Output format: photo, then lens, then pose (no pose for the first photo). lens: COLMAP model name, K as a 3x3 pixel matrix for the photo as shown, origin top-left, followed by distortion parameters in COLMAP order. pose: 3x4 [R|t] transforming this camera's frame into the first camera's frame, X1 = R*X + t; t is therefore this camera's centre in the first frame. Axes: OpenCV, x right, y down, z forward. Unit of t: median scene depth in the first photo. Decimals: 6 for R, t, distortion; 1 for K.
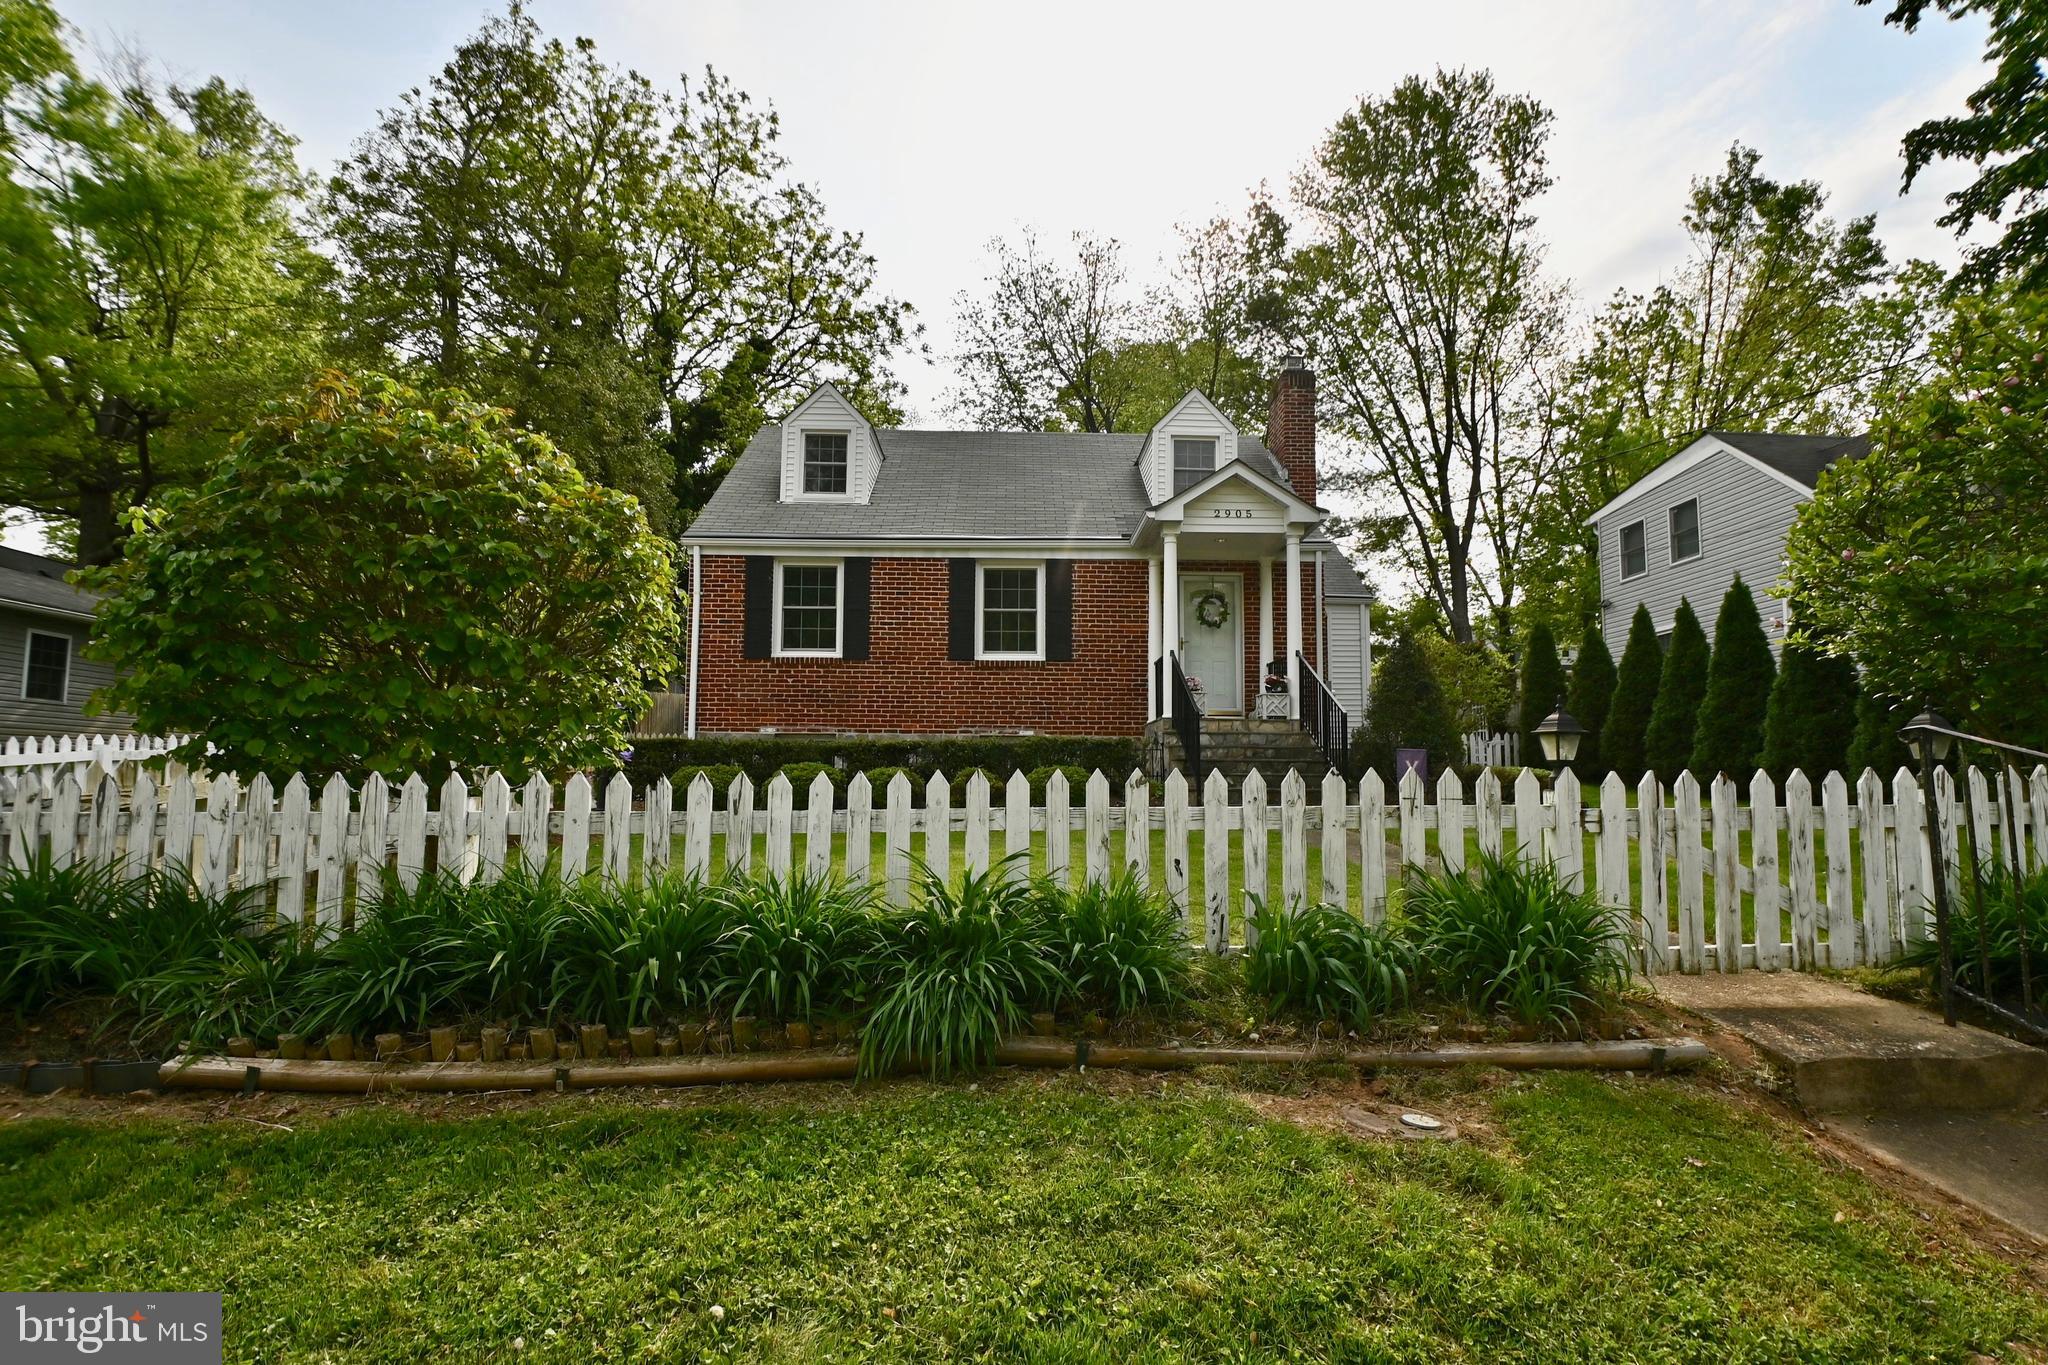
lens RADIAL K [[844.5, 0, 1000.0], [0, 844.5, 716.8], [0, 0, 1]] dist [0.012952, -0.016157]
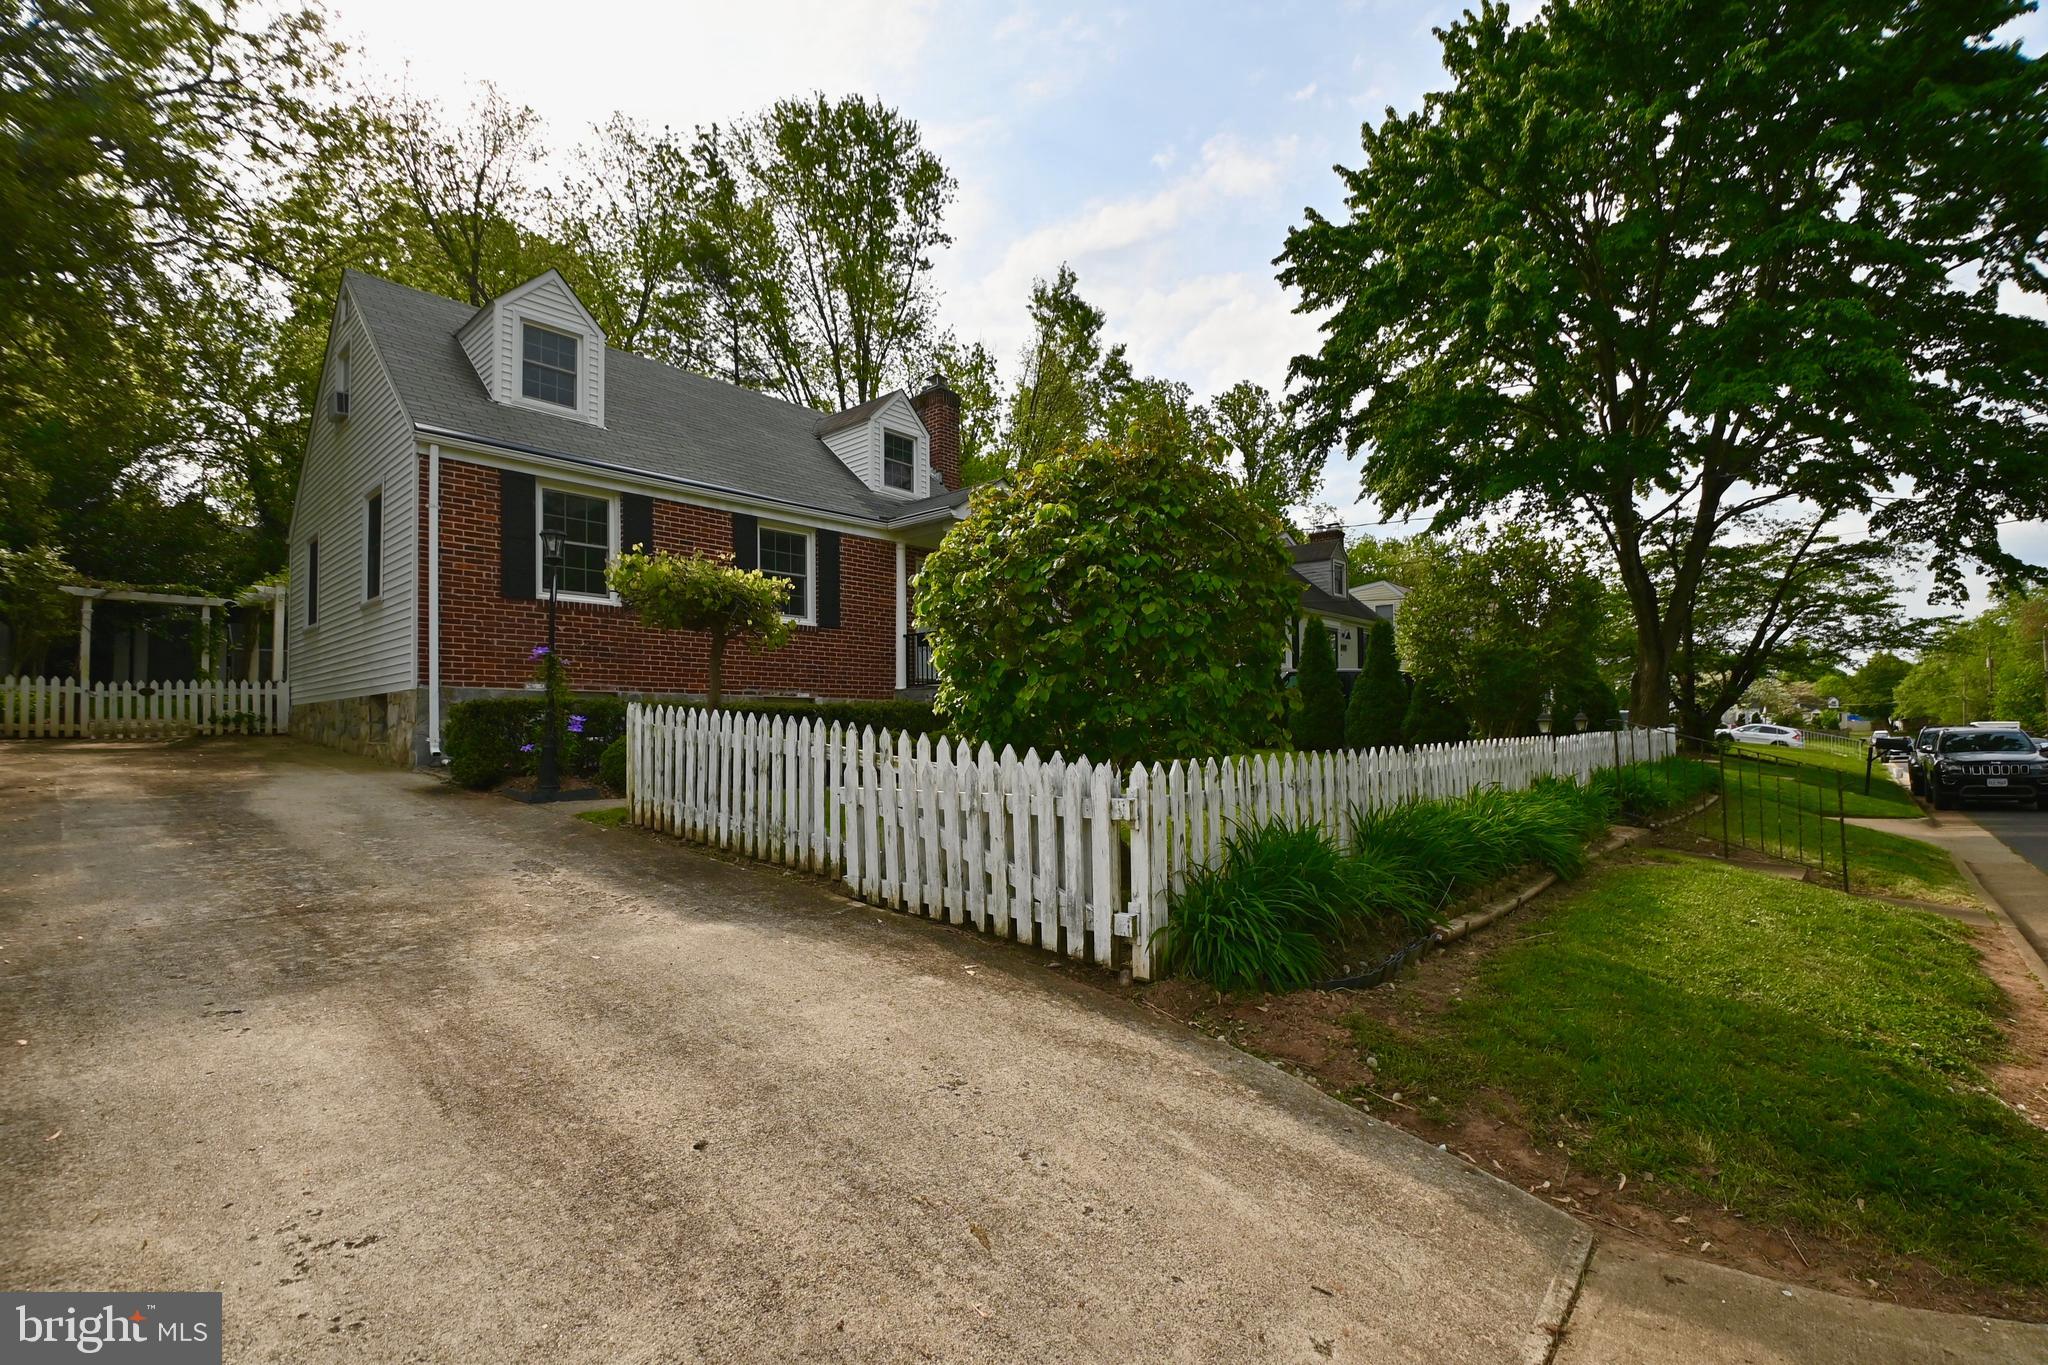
lens RADIAL K [[844.5, 0, 1000.0], [0, 844.5, 716.8], [0, 0, 1]] dist [0.012952, -0.016157]
pose [[0.732212, 0.000392, 0.681077, -0.137361], [-0.040327, 0.998270, 0.042781, -0.002296], [-0.679882, -0.058791, 0.730961, 0.019761]]
